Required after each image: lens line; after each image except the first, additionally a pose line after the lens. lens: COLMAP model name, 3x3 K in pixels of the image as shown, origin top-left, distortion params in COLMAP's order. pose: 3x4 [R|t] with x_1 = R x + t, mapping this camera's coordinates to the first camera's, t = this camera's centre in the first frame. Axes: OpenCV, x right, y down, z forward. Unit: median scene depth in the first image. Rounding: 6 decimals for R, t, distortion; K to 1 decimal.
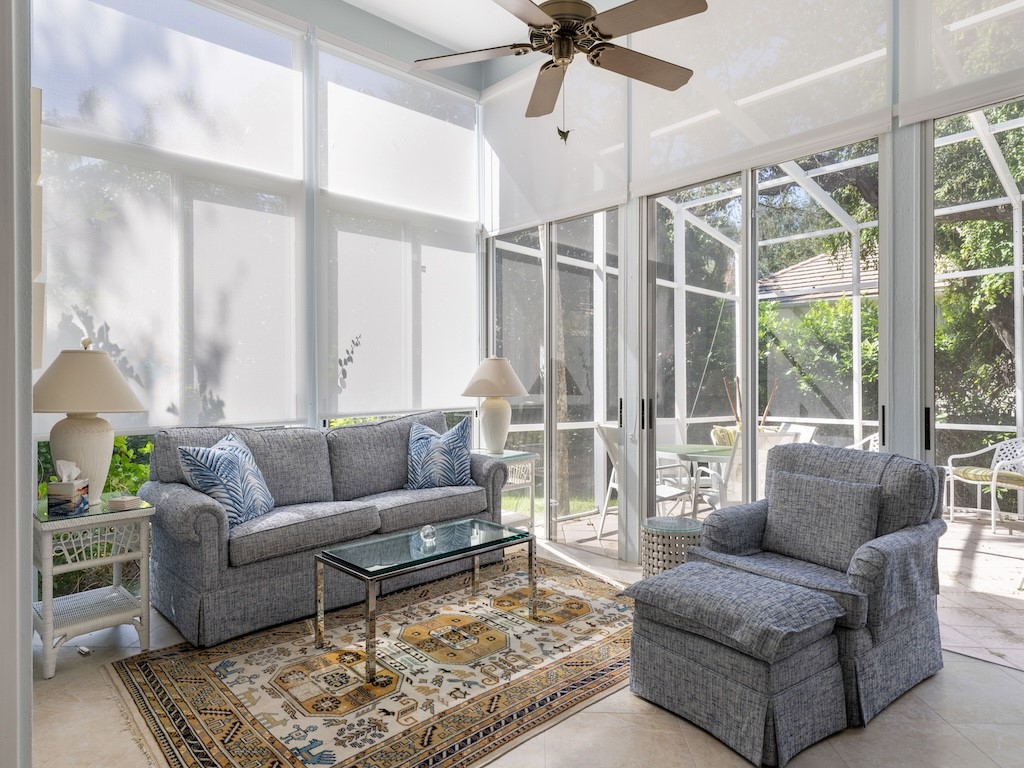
lens RADIAL K [[626.7, 0, 503.8], [0, 626.7, 376.0], [0, 0, 1]] dist [-0.005330, 0.000943]
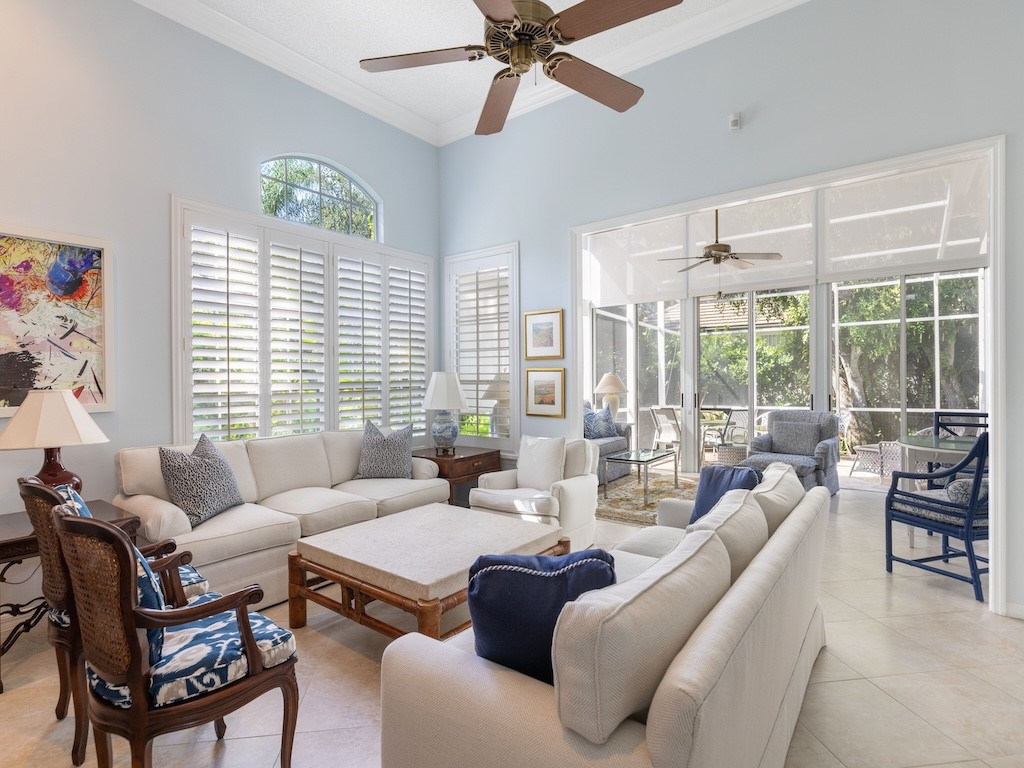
lens RADIAL K [[529.5, 0, 517.5], [0, 529.5, 380.9], [0, 0, 1]] dist [0.000120, -0.000097]
pose [[0.980096, -0.003247, 0.198497, -0.713019], [0.002657, 0.999991, 0.003237, -0.012487], [-0.198506, -0.002645, 0.980096, -0.618422]]
